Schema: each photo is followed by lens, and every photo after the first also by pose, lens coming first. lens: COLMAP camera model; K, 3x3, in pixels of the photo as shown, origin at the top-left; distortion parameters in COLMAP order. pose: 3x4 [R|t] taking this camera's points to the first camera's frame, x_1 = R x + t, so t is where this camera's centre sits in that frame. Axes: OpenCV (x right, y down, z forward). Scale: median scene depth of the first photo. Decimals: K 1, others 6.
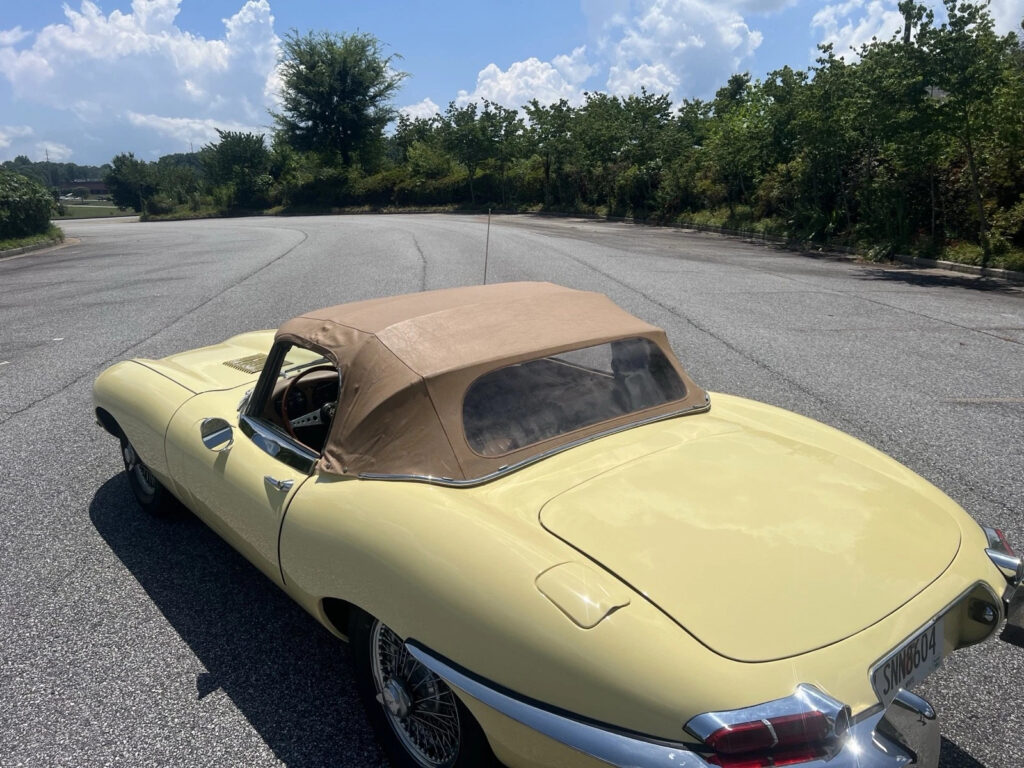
lens RADIAL K [[774.6, 0, 511.6], [0, 774.6, 400.2], [0, 0, 1]] dist [0.044749, -0.056659]
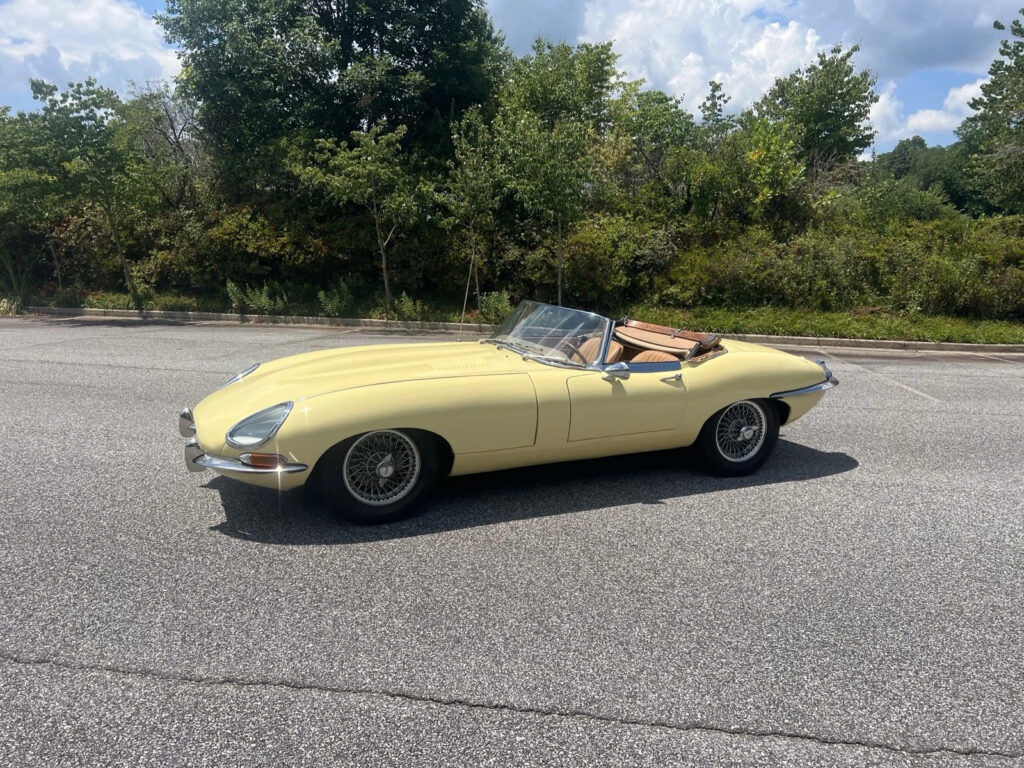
lens RADIAL K [[774.6, 0, 515.4], [0, 774.6, 387.6], [0, 0, 1]] dist [0.044749, -0.056659]
pose [[0.257283, -0.151033, 0.954460, -0.246276], [0.236619, 0.967489, 0.089312, -0.015550], [-0.936919, 0.202866, 0.284655, 0.084704]]
